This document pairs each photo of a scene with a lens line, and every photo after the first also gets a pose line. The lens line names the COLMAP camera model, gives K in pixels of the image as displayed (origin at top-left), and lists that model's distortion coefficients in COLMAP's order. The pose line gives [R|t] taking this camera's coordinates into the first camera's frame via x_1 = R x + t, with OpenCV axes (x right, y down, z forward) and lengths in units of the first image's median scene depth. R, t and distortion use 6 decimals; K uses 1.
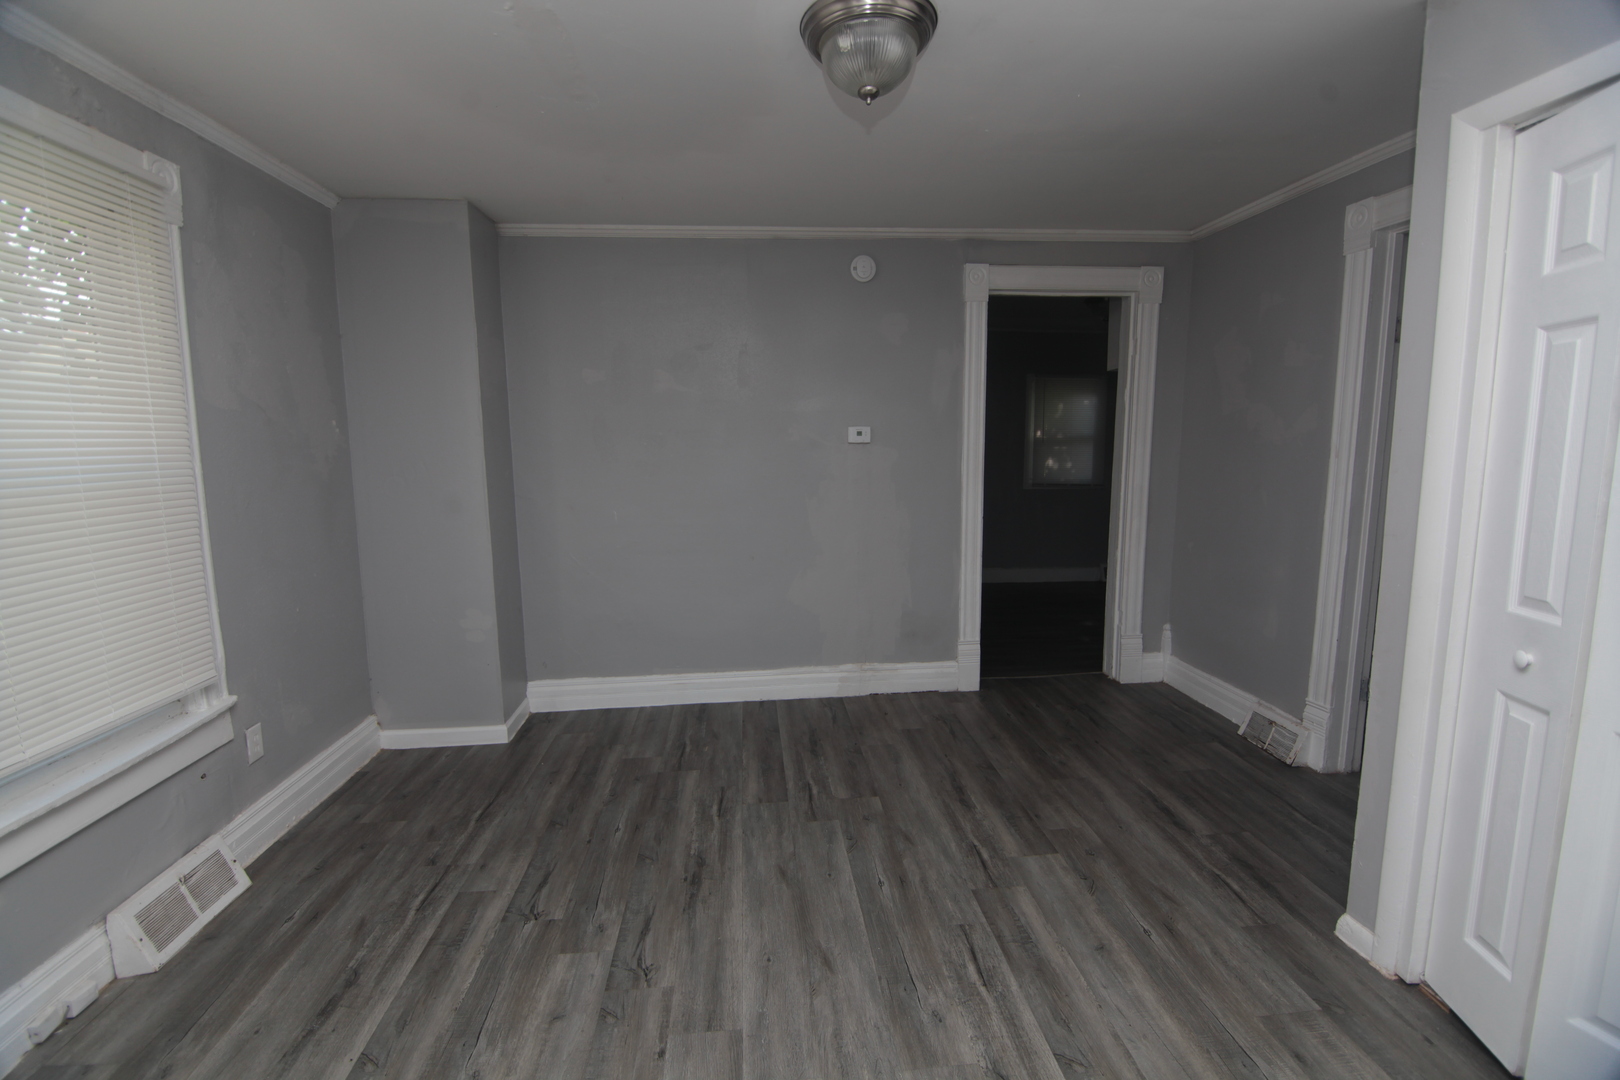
lens RADIAL K [[723.0, 0, 809.6], [0, 723.0, 542.1], [0, 0, 1]] dist [0.002071, -0.012153]
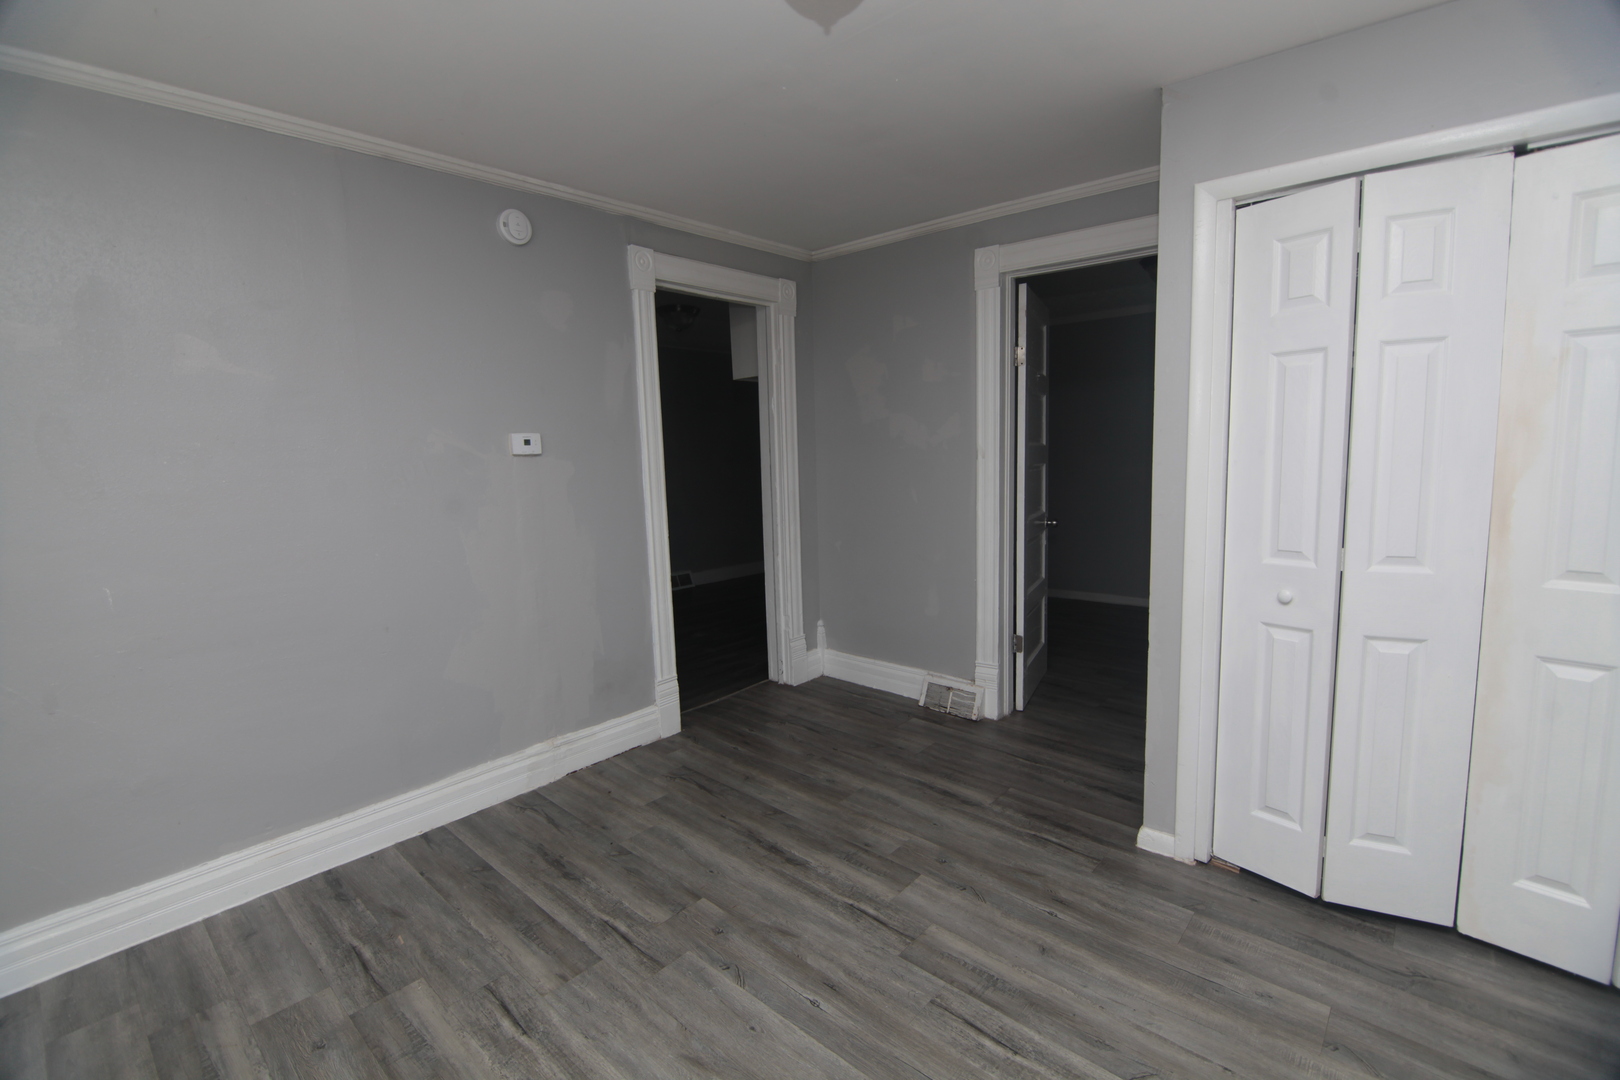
lens RADIAL K [[723.0, 0, 809.6], [0, 723.0, 542.1], [0, 0, 1]] dist [0.002071, -0.012153]
pose [[0.729630, -0.098791, 0.676669, -0.333243], [0.112570, 0.993362, 0.023646, -0.041472], [-0.674514, 0.058919, 0.735908, 0.334935]]
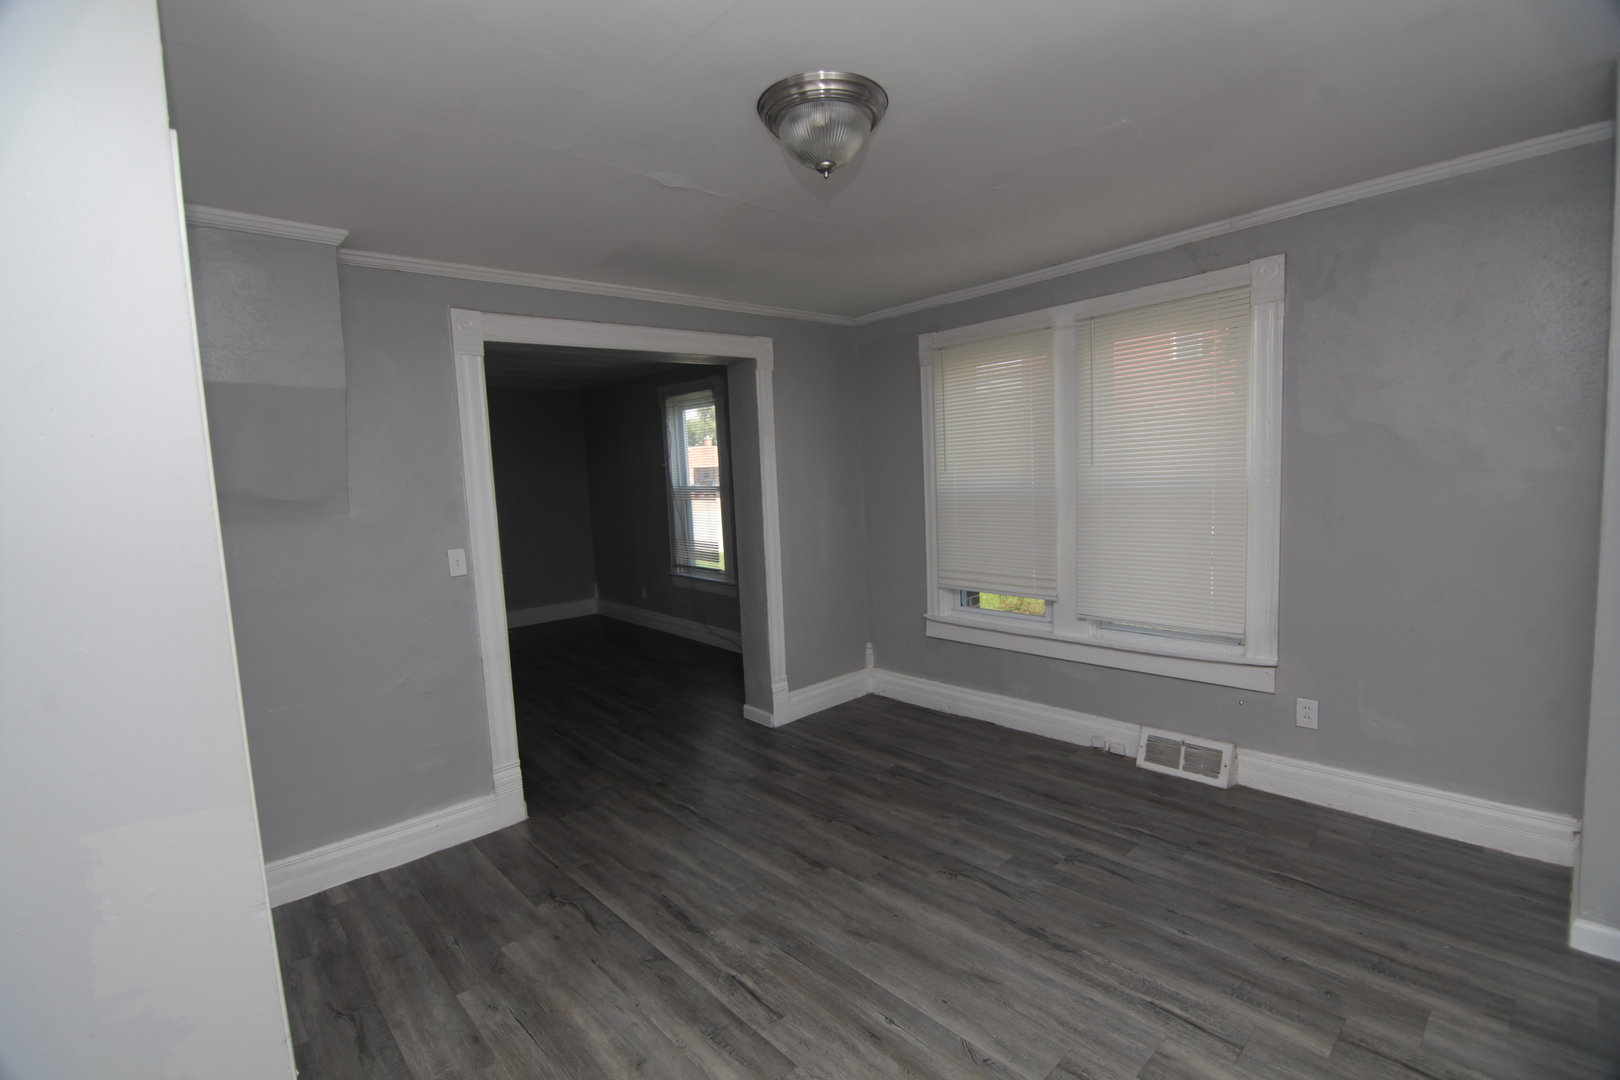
lens RADIAL K [[723.0, 0, 809.6], [0, 723.0, 542.1], [0, 0, 1]] dist [0.002071, -0.012153]
pose [[-0.796453, 0.105307, -0.595460, 0.524491], [-0.025768, 0.977915, 0.207410, -0.208521], [0.604151, 0.180536, -0.776150, 1.276209]]
